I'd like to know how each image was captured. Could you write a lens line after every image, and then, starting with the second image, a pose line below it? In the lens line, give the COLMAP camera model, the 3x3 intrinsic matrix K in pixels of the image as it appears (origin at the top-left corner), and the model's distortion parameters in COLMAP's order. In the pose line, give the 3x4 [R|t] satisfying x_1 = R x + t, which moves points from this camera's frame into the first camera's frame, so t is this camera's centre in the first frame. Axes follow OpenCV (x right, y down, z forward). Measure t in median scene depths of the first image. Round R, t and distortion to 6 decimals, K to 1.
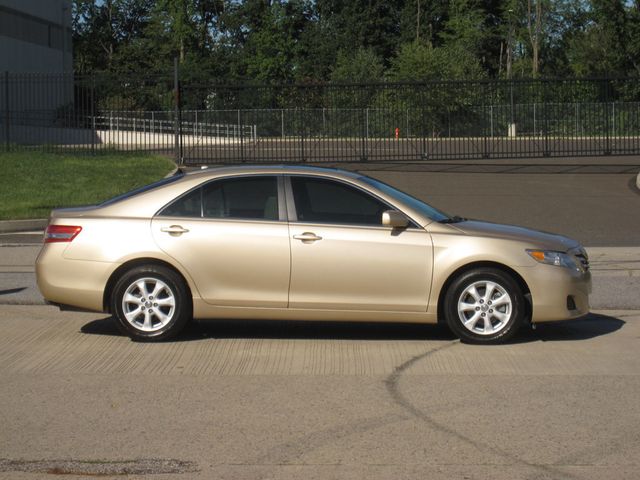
lens RADIAL K [[1827.6, 0, 316.7], [0, 1827.6, 238.2], [0, 0, 1]] dist [-0.077282, 0.000000]
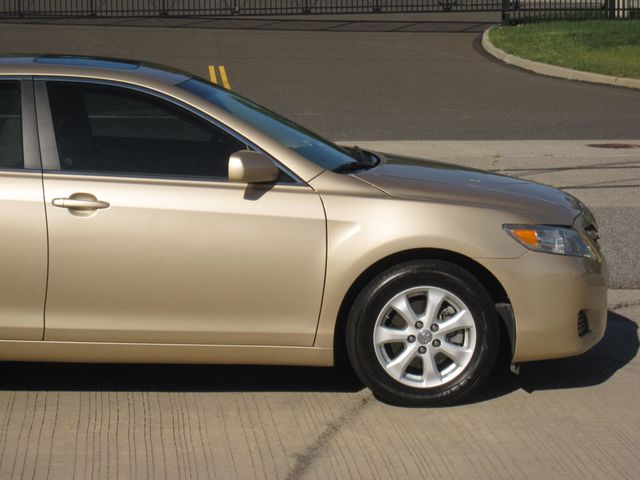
lens RADIAL K [[1827.6, 0, 322.3], [0, 1827.6, 239.7], [0, 0, 1]] dist [-0.077282, 0.000000]
pose [[0.993391, -0.007696, 0.114522, 0.003531], [-0.001909, 0.996504, 0.083522, -0.032667], [-0.114764, -0.083188, 0.989903, 0.485000]]
